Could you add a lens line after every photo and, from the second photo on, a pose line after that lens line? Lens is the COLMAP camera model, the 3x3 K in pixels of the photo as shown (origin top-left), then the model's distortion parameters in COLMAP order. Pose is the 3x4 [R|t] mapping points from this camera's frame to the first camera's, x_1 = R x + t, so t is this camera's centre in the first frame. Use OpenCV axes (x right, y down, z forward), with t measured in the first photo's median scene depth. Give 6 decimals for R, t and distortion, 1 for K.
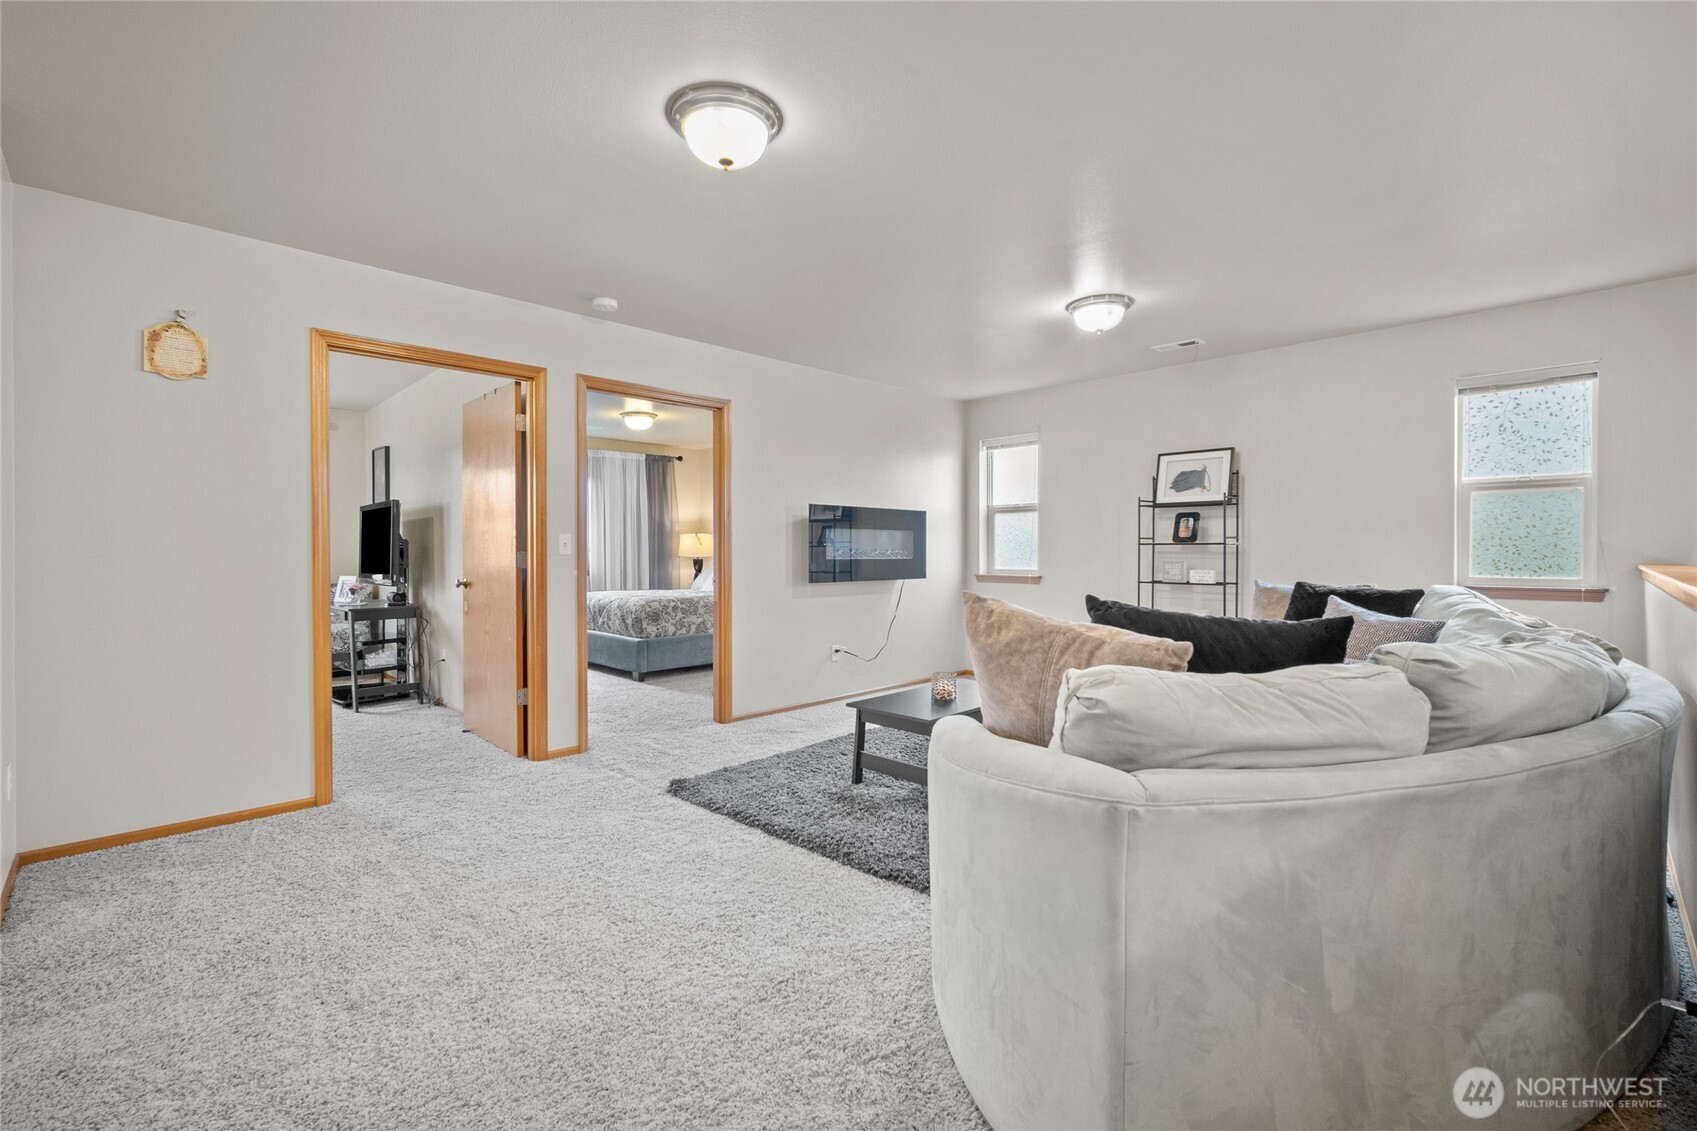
lens RADIAL K [[812.1, 0, 852.6], [0, 812.1, 559.0], [0, 0, 1]] dist [0.048522, 0.000088]
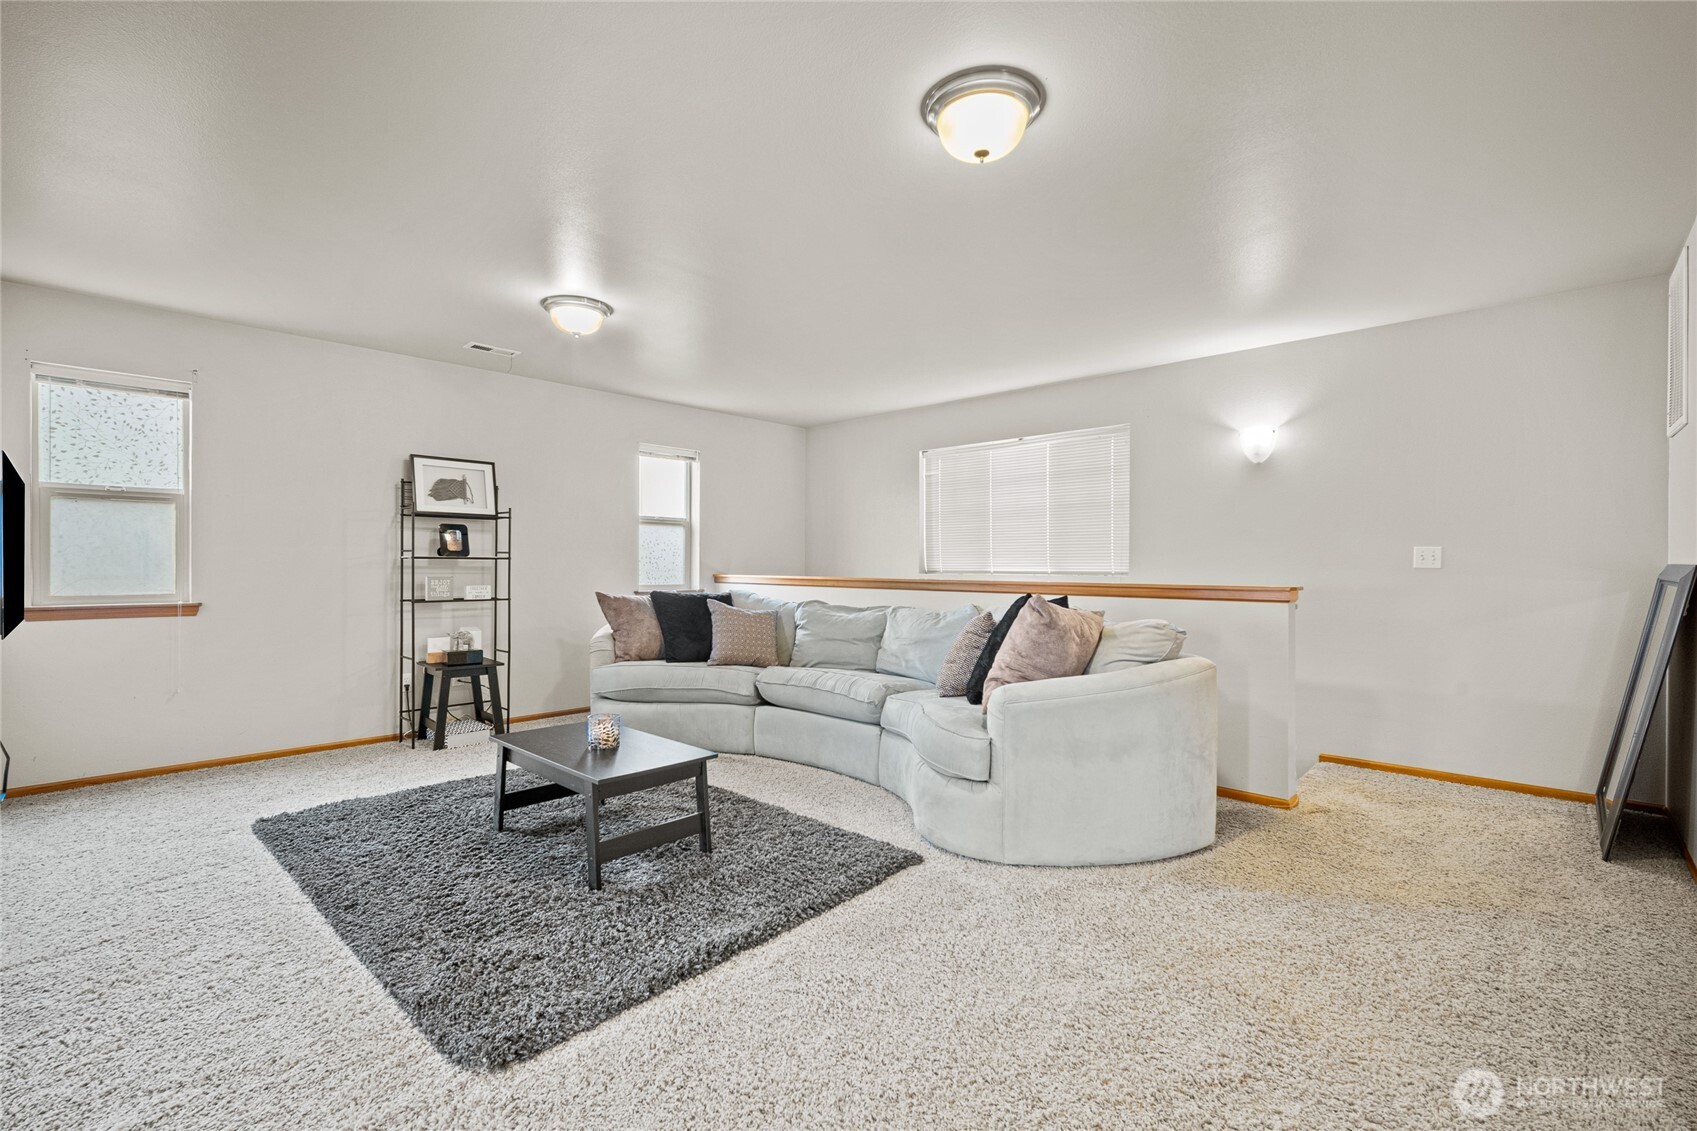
lens RADIAL K [[812.1, 0, 848.8], [0, 812.1, 558.2], [0, 0, 1]] dist [0.048522, 0.000088]
pose [[-0.029303, 0.014331, 0.999468, -0.532509], [0.005713, 0.999883, -0.014170, -0.002868], [-0.999554, 0.005295, -0.029381, 0.581978]]
